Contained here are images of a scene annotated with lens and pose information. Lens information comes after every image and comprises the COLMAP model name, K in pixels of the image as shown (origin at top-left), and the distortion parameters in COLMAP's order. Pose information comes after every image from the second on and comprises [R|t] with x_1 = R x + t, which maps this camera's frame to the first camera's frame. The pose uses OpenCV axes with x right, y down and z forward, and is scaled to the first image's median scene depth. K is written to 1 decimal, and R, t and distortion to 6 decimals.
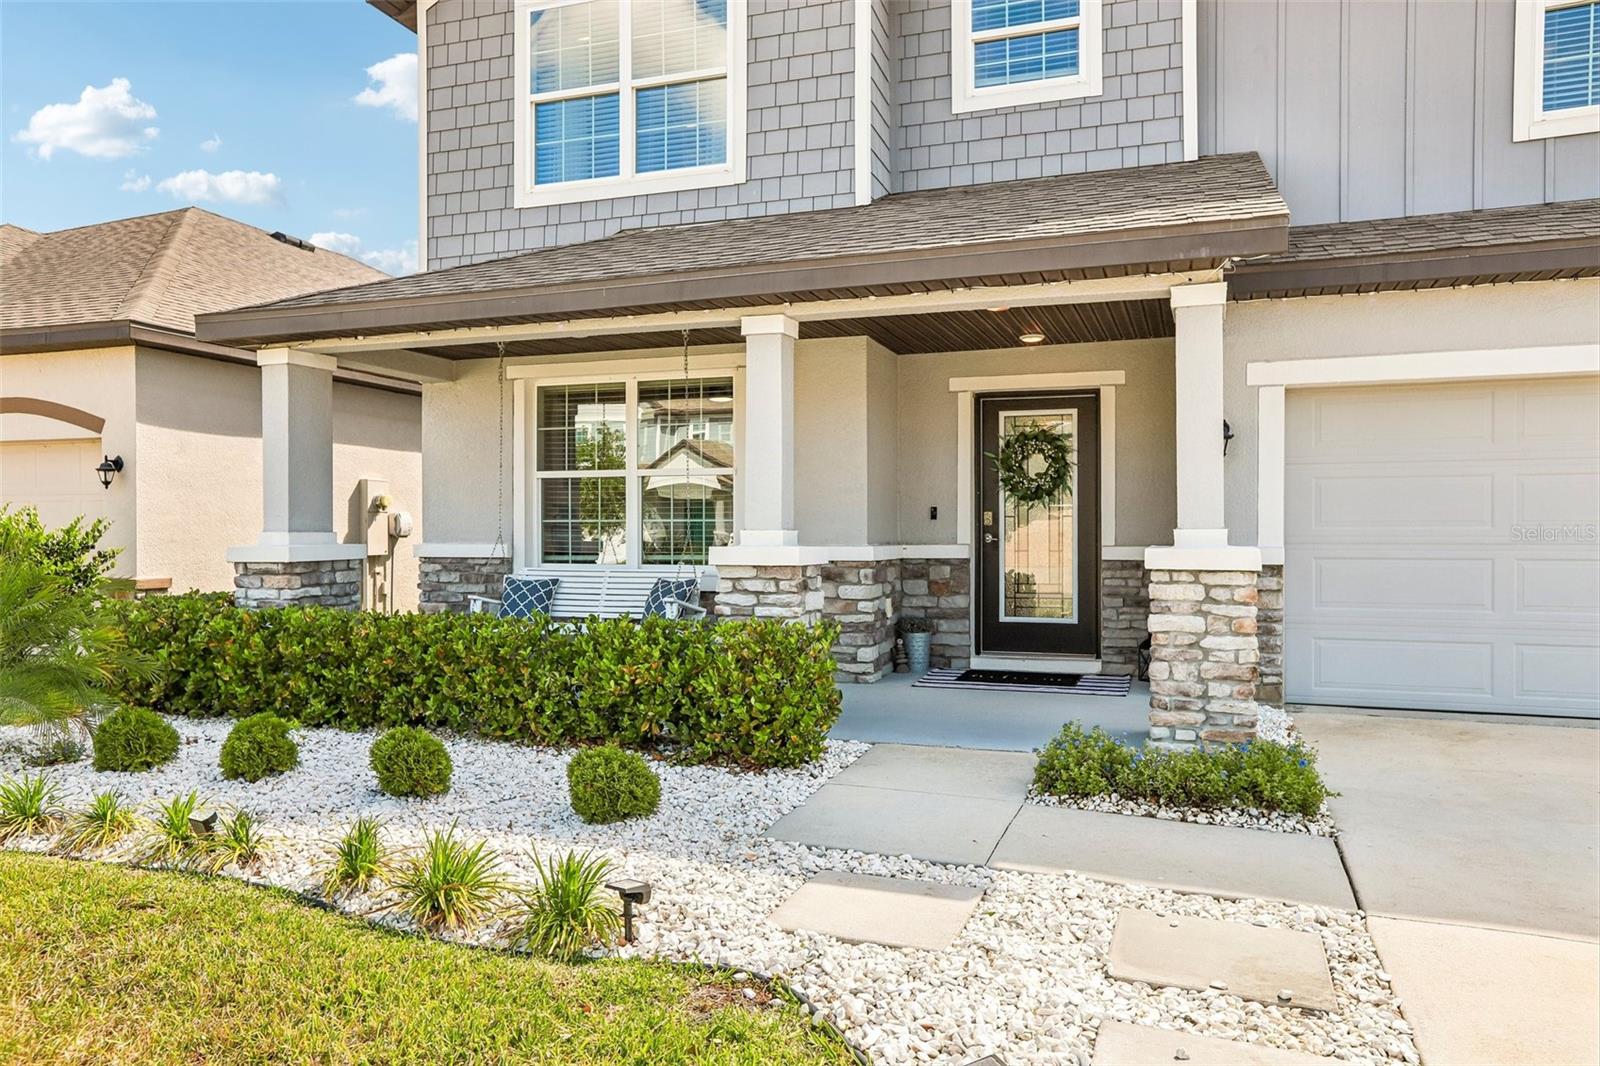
lens RADIAL K [[1130.7, 0, 799.8], [0, 1130.7, 535.9], [0, 0, 1]] dist [-0.003330, 0.003820]
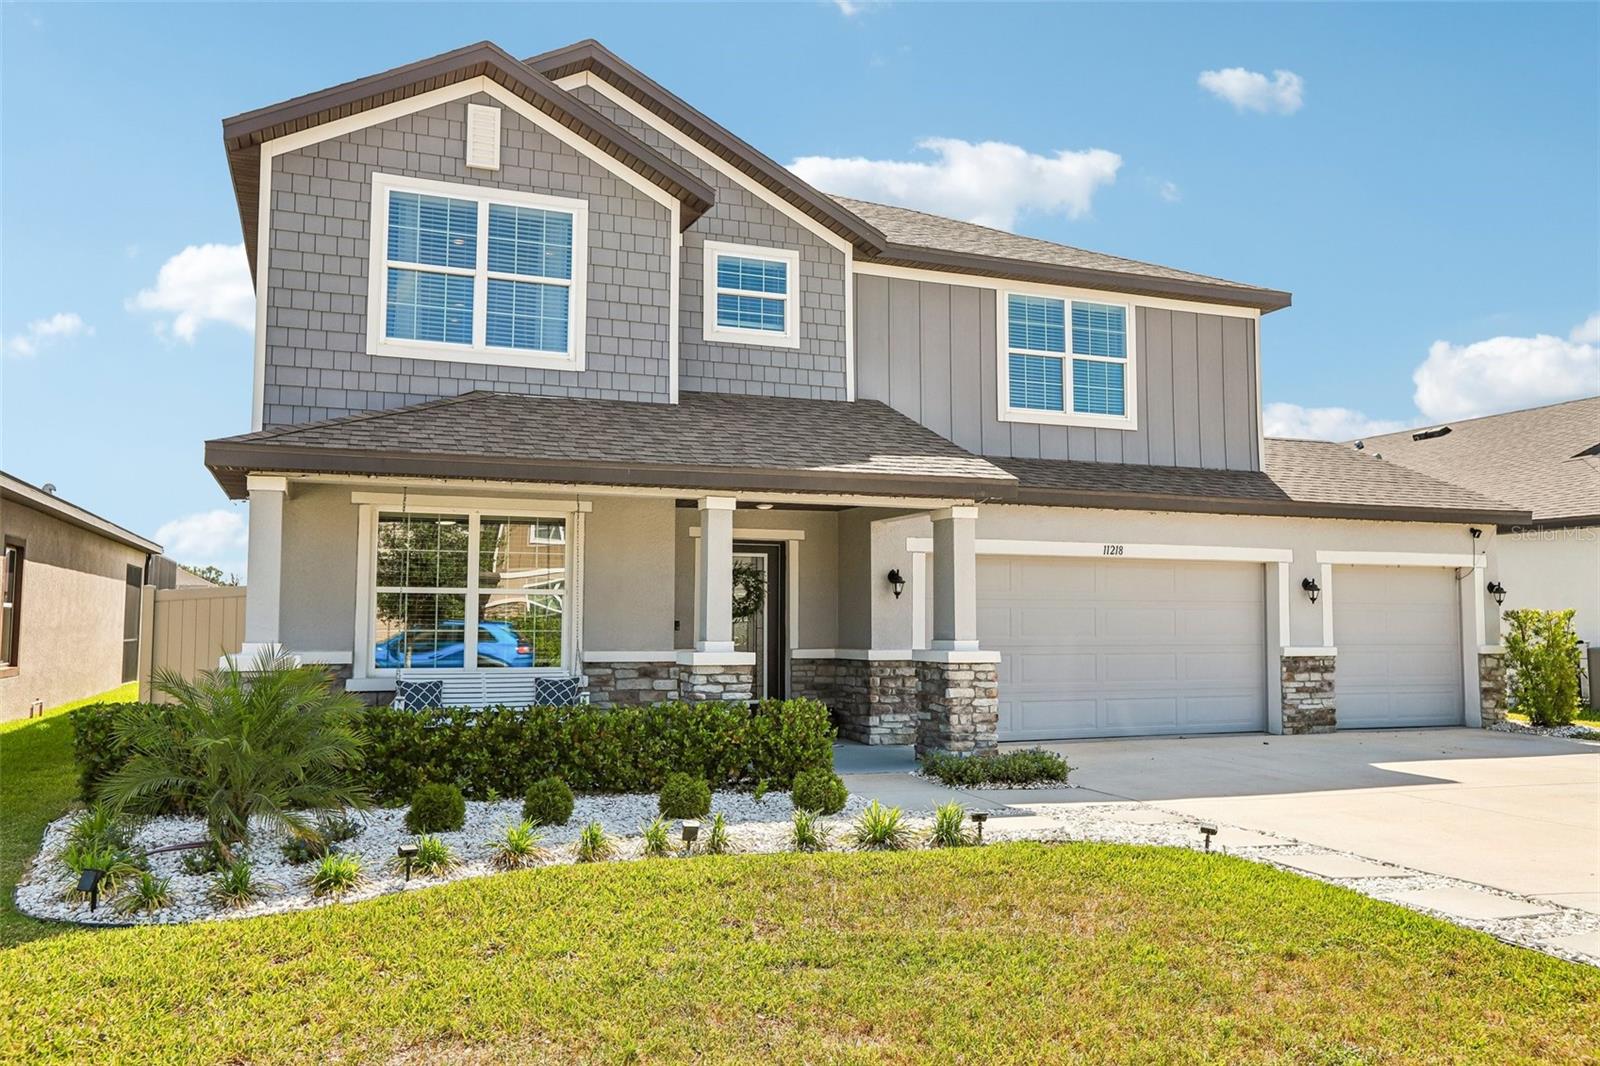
lens RADIAL K [[1260.8, 0, 800.2], [0, 1260.8, 532.7], [0, 0, 1]] dist [0.003923, 0.001169]
pose [[0.752033, 0.052359, 0.657043, -0.822416], [-0.000967, 0.996926, -0.078338, -0.013742], [-0.659125, 0.058277, 0.749772, -0.247789]]
